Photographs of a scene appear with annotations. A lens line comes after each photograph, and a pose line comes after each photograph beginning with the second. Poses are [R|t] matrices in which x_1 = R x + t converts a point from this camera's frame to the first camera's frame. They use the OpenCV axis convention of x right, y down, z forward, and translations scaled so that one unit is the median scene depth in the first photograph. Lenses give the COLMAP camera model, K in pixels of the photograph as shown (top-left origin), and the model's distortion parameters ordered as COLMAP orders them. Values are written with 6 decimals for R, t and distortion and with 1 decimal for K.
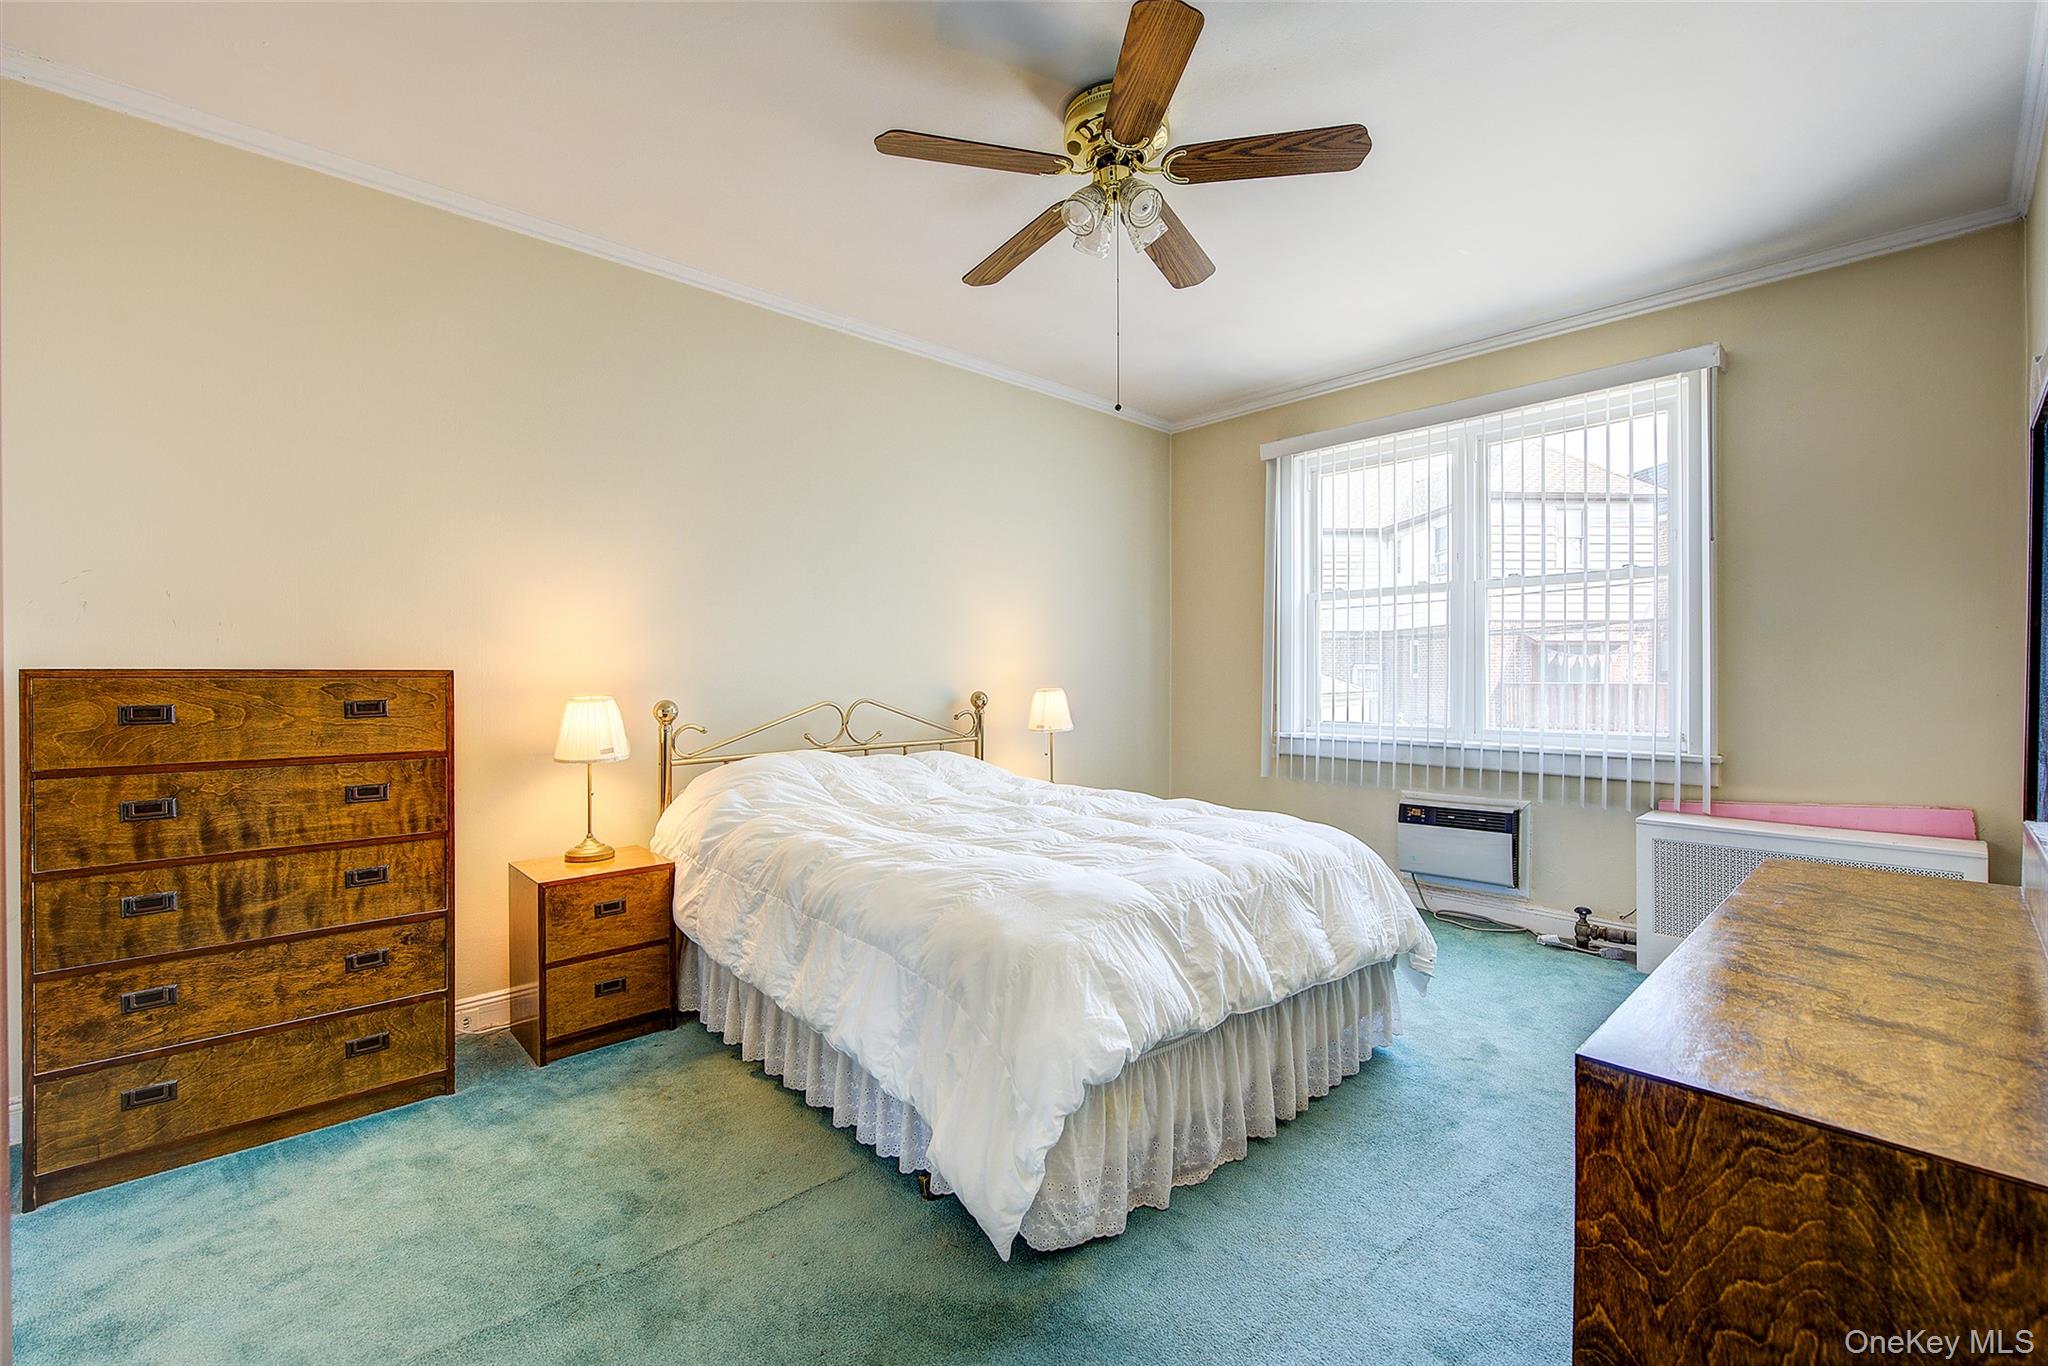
lens RADIAL K [[857.3, 0, 1026.7], [0, 857.3, 680.9], [0, 0, 1]] dist [0.001781, 0.000013]
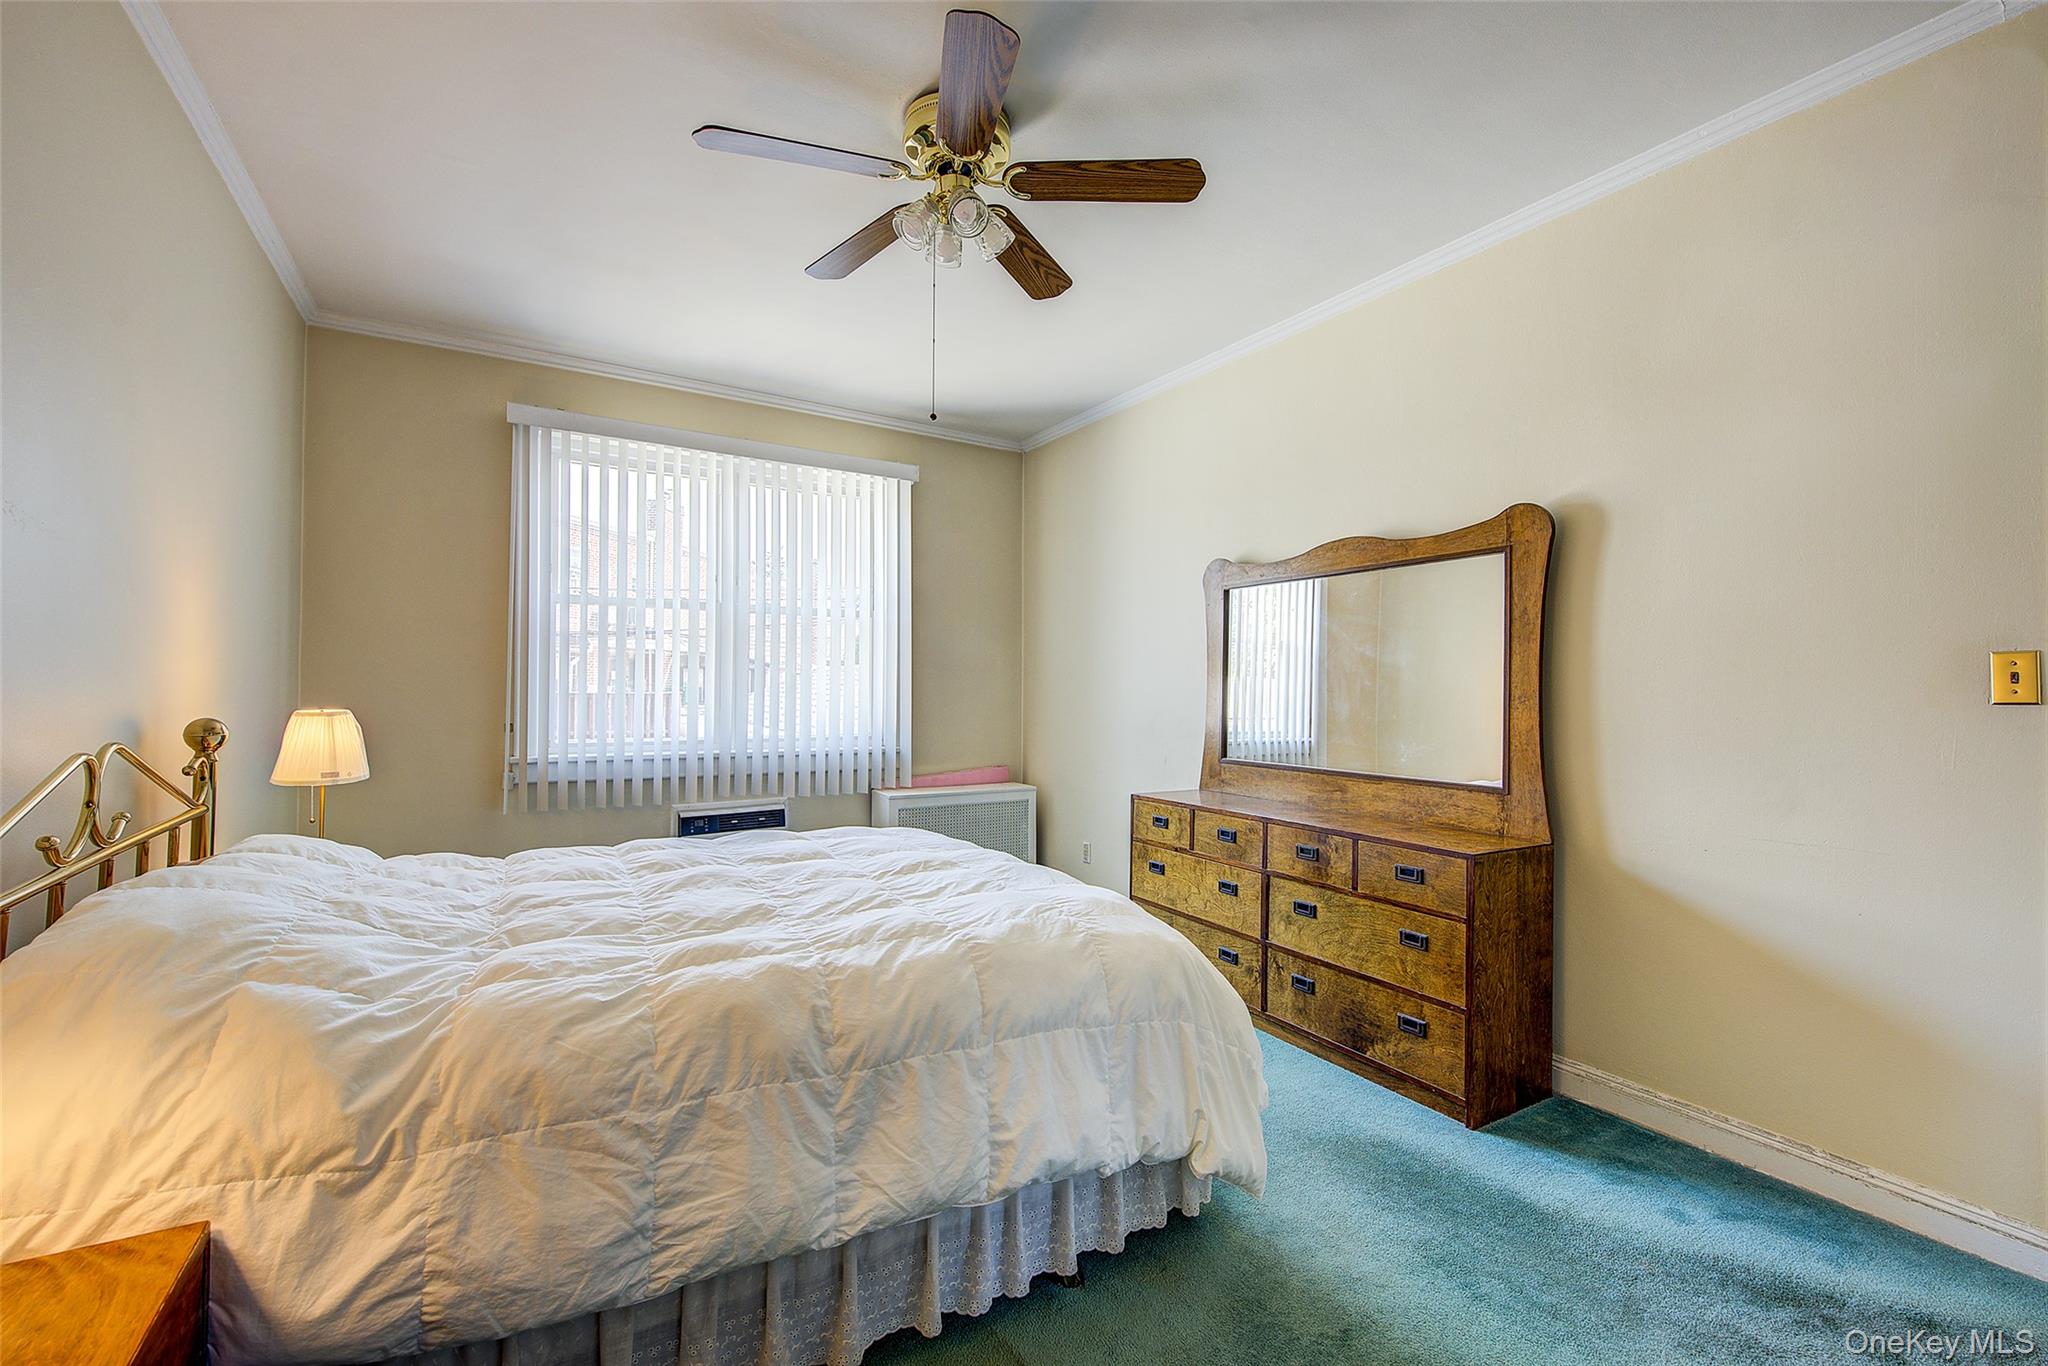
lens RADIAL K [[855.0, 0, 1025.1], [0, 855.0, 691.3], [0, 0, 1]] dist [-0.000274, -0.000274]
pose [[0.206693, 0.000929, 0.978406, -0.584111], [-0.004045, 0.999992, -0.000095, -0.008854], [-0.978398, -0.003938, 0.206695, 0.506897]]
